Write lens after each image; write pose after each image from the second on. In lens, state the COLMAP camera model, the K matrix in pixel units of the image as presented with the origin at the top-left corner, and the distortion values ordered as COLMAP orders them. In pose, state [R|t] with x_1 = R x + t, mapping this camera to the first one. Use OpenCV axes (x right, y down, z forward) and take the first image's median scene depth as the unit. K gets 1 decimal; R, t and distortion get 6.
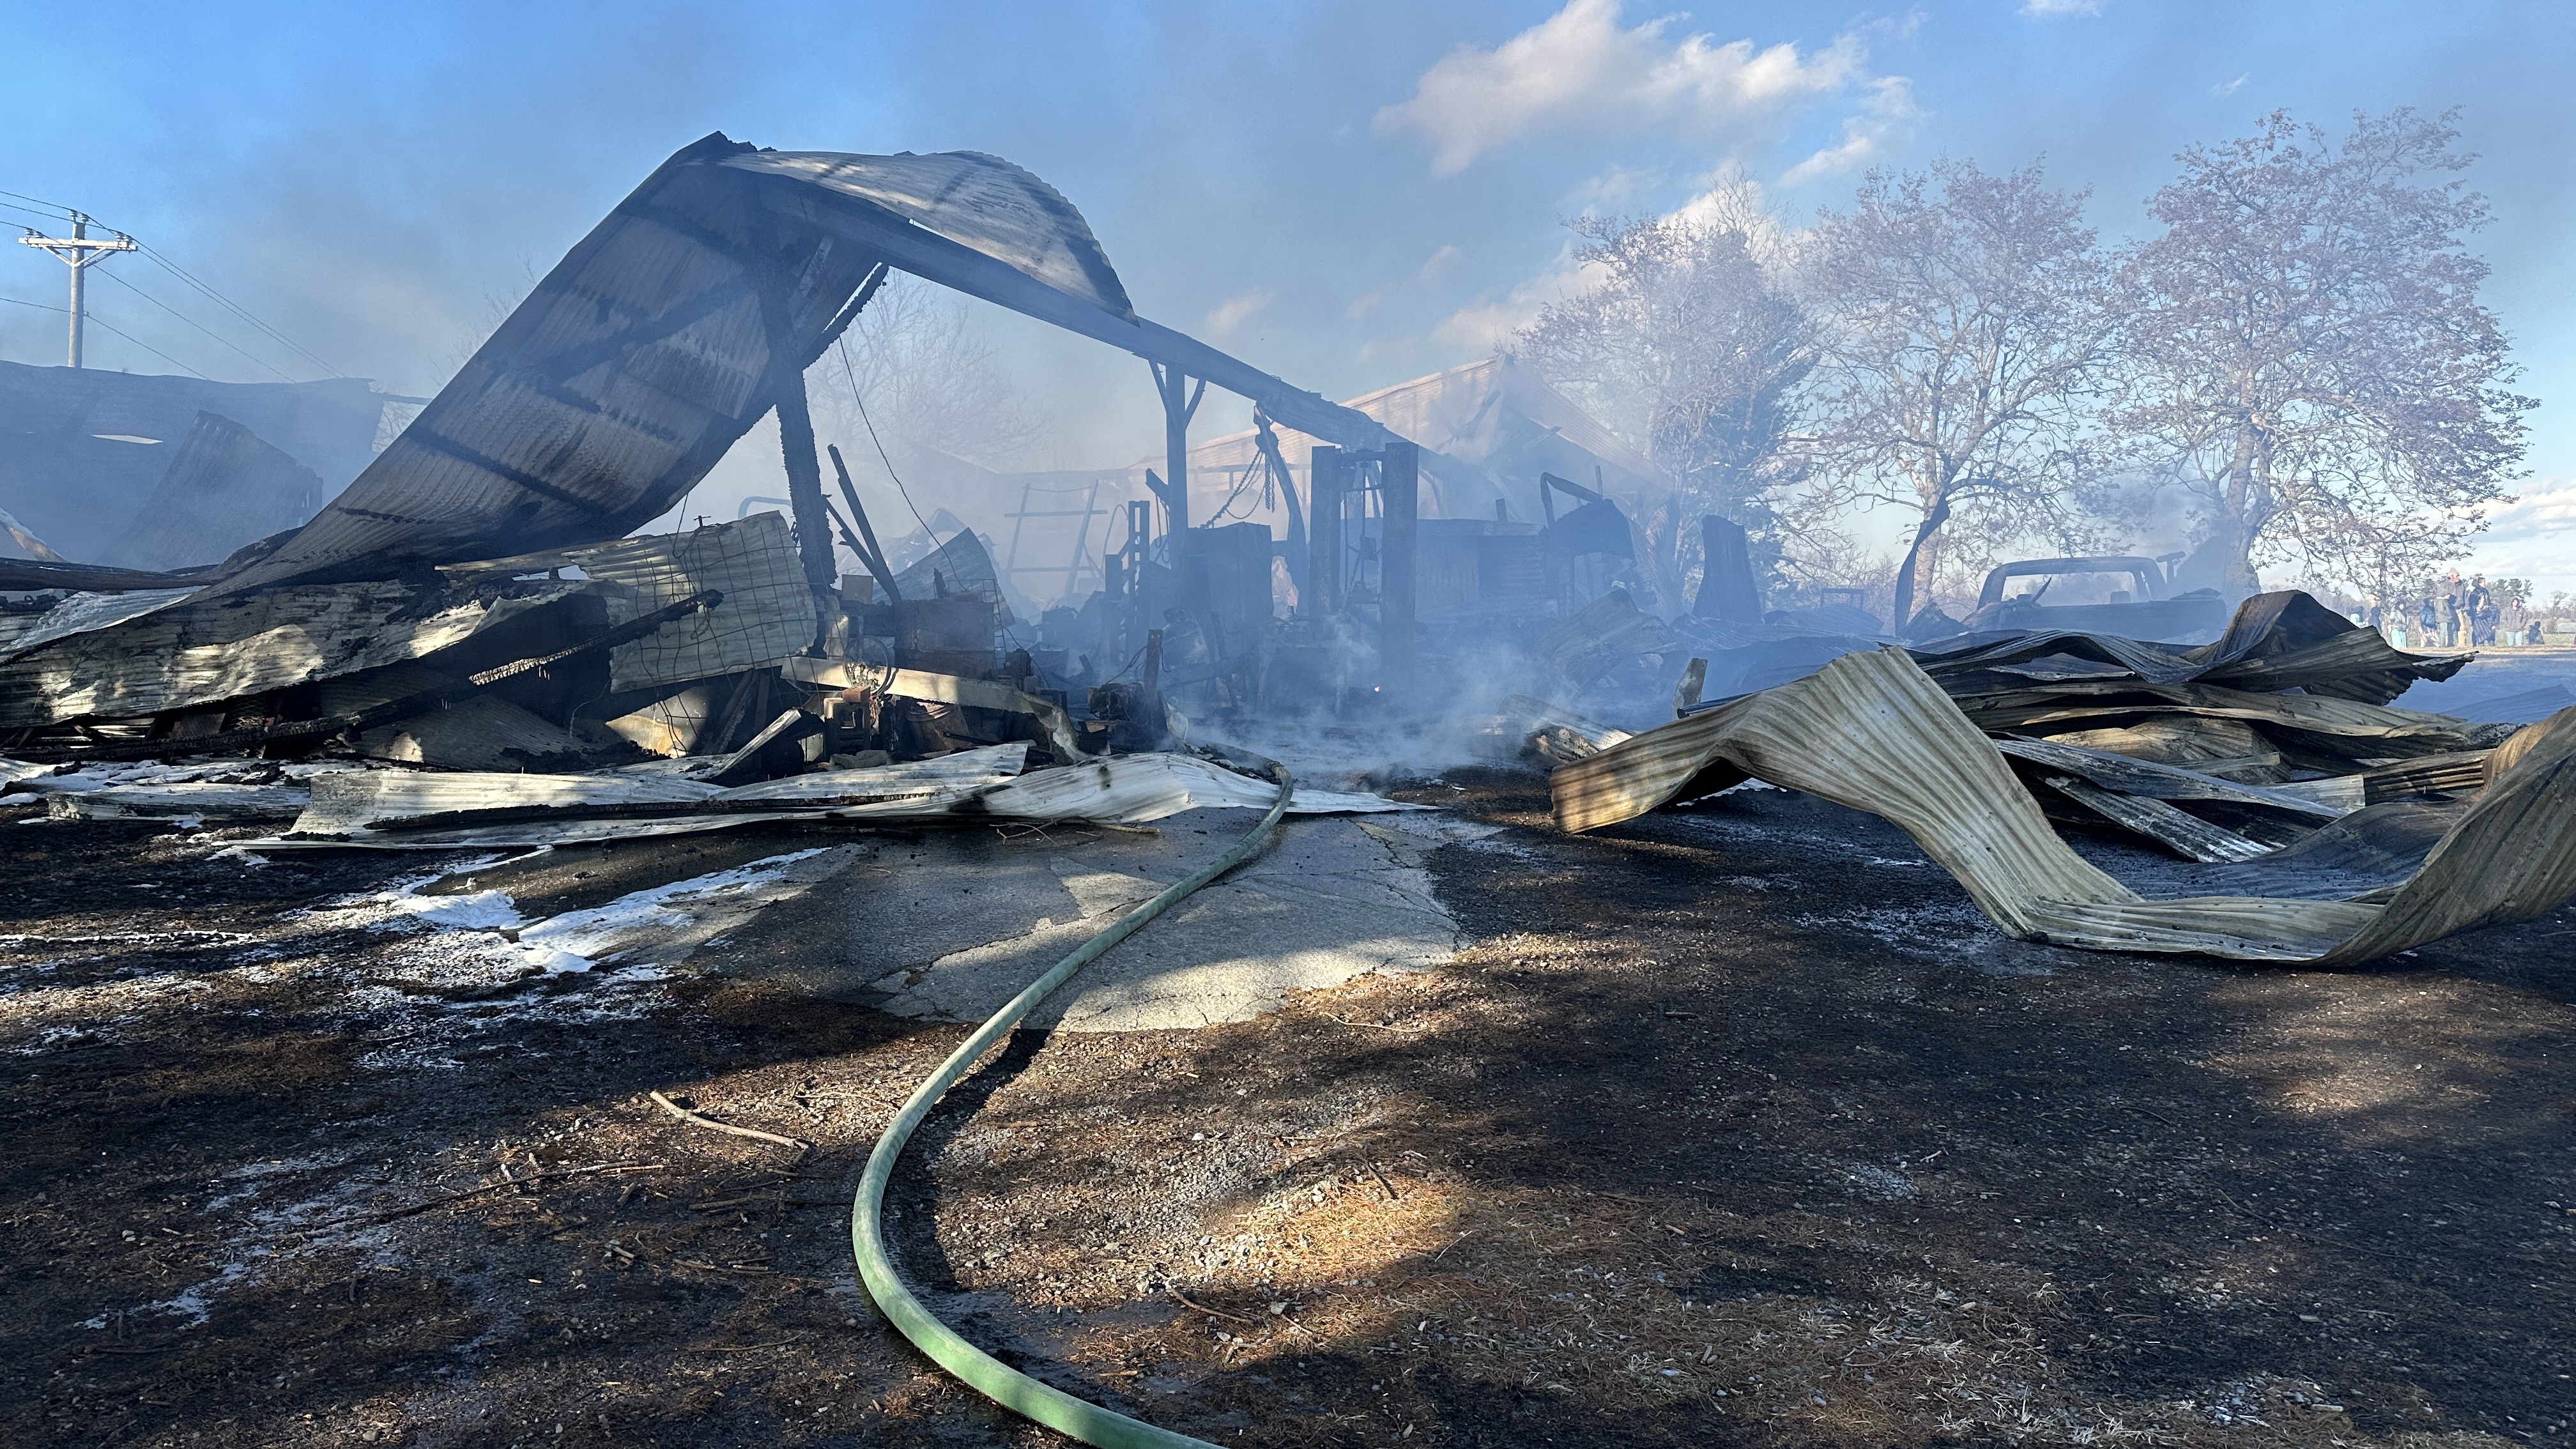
lens RADIAL K [[1841.9, 0, 1282.5], [0, 1841.9, 699.8], [0, 0, 1]] dist [0.069686, -0.066682]
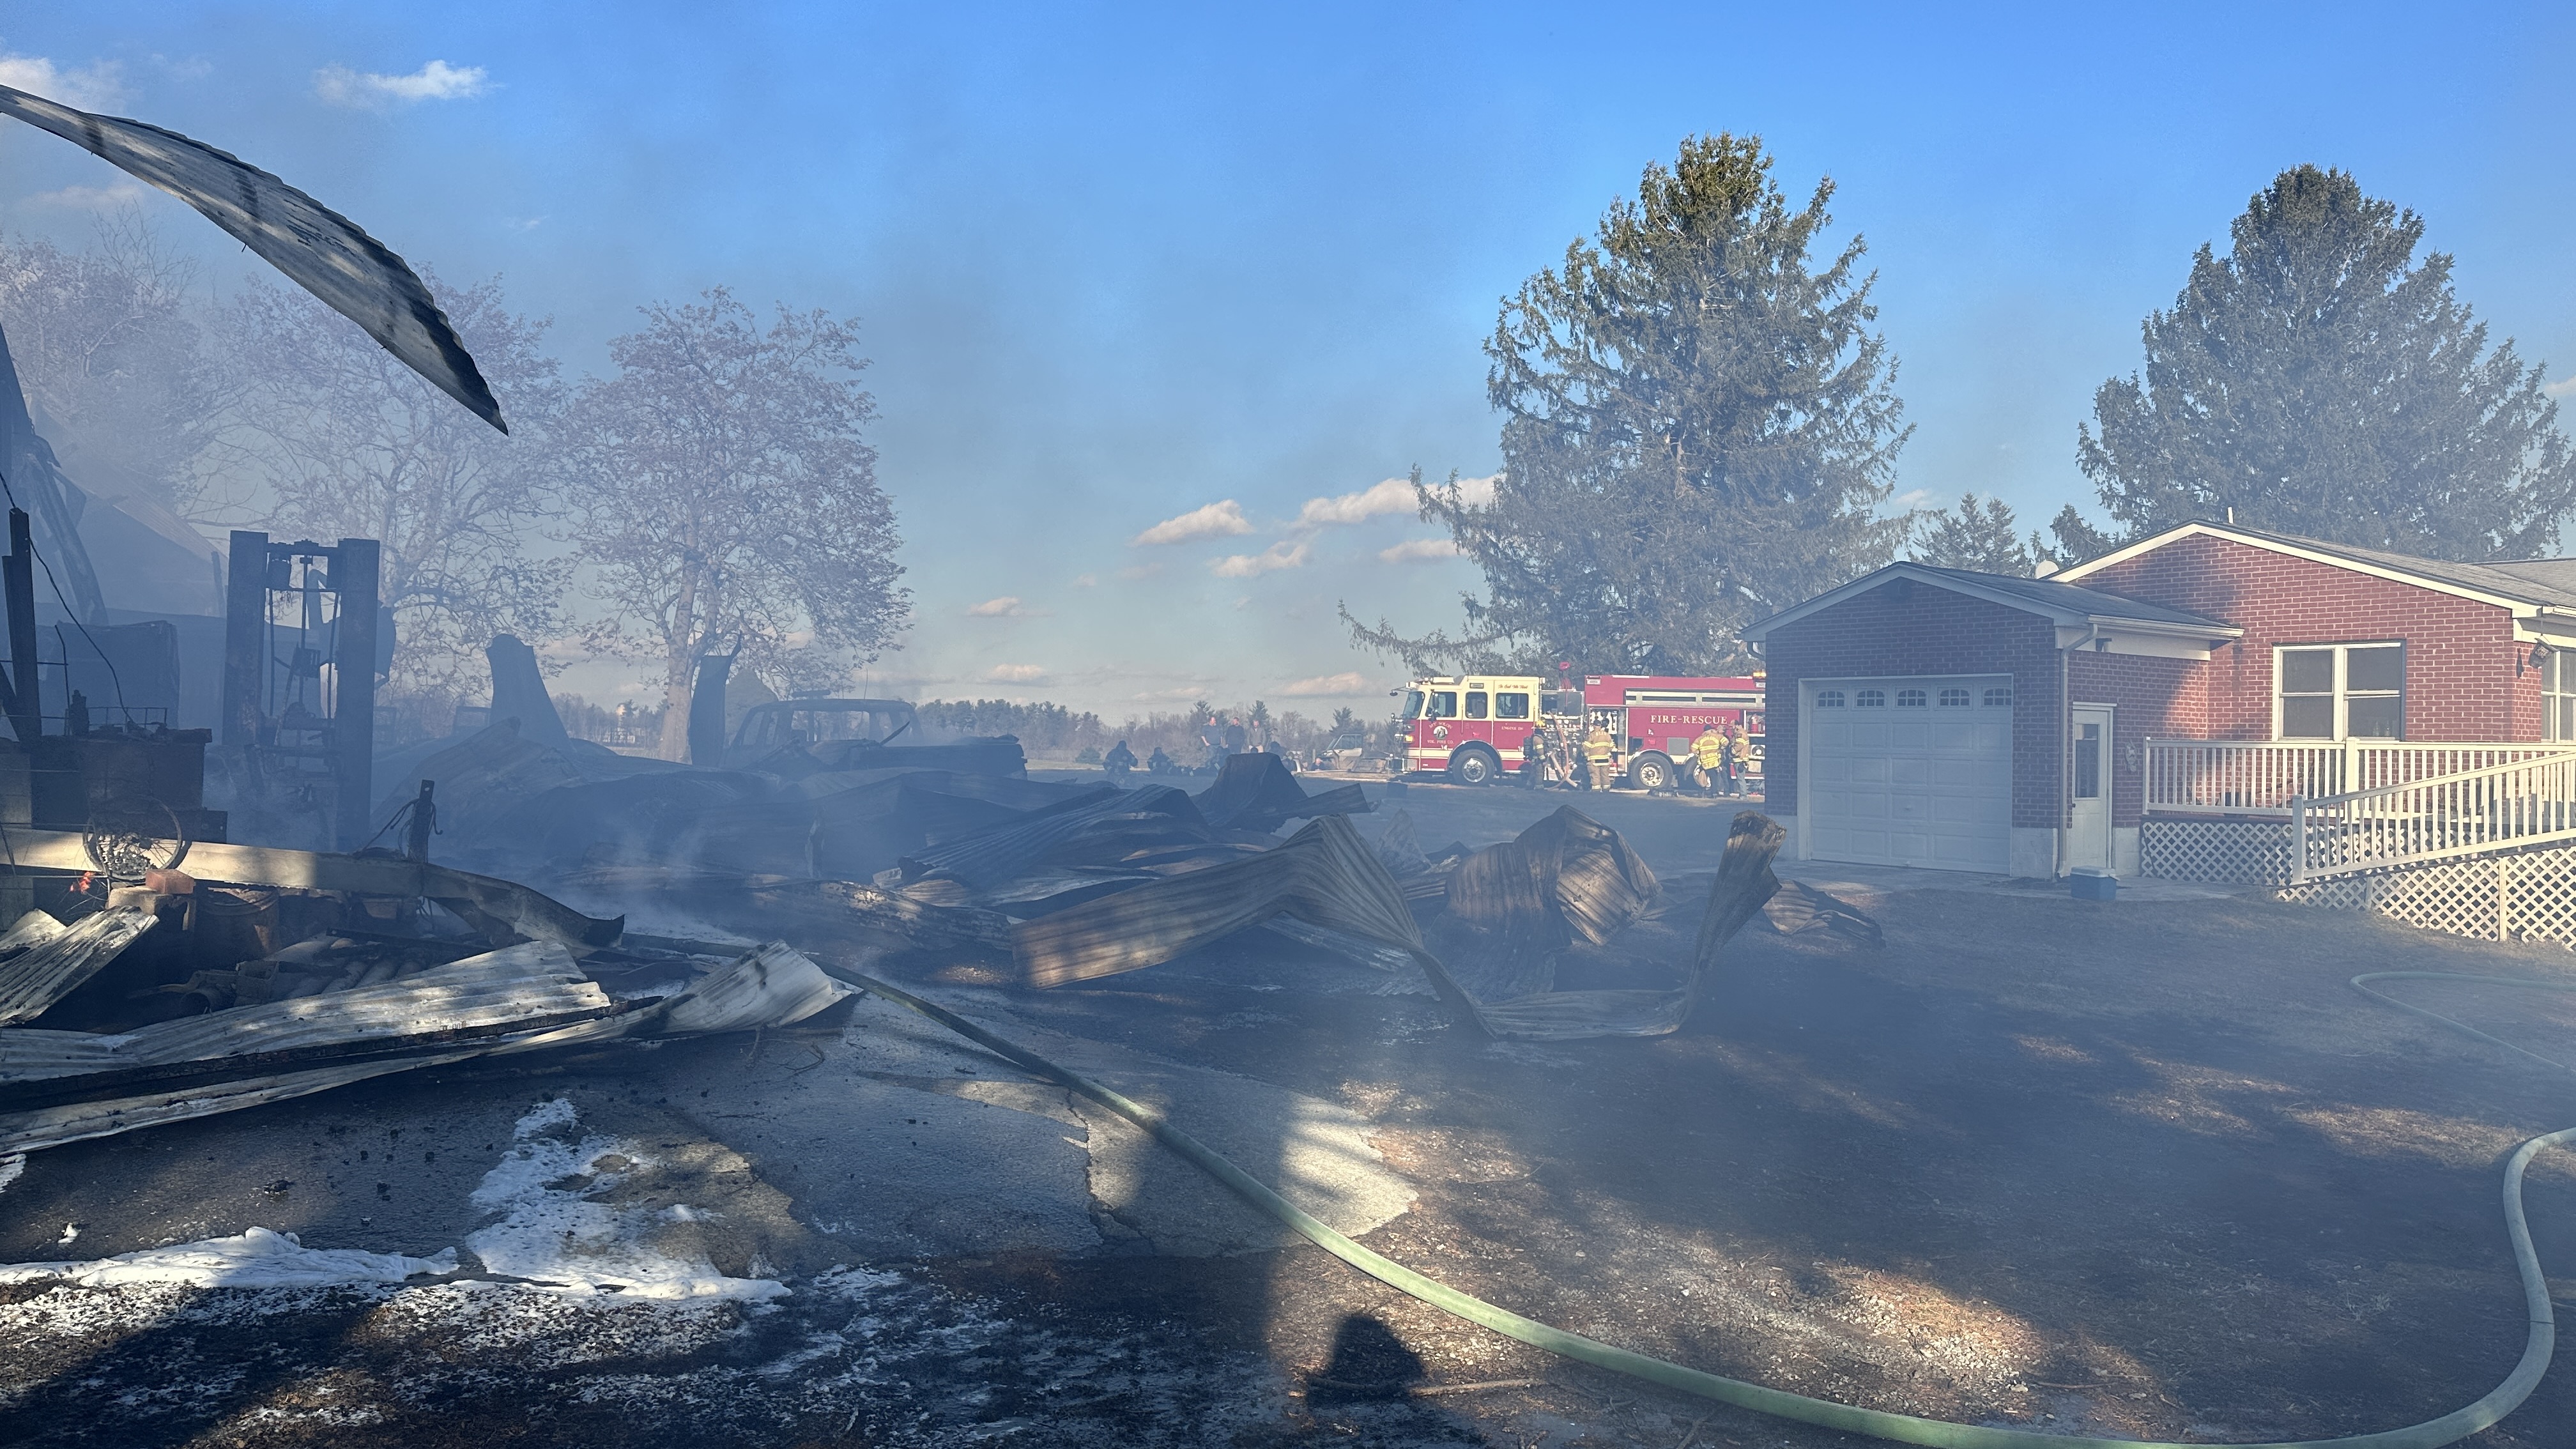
lens RADIAL K [[1841.9, 0, 1282.5], [0, 1841.9, 699.8], [0, 0, 1]] dist [0.069686, -0.066682]
pose [[0.620758, 0.037270, 0.783116, -0.126003], [0.006609, 0.998585, -0.052764, -0.007298], [-0.783974, 0.037929, 0.619634, 0.057659]]
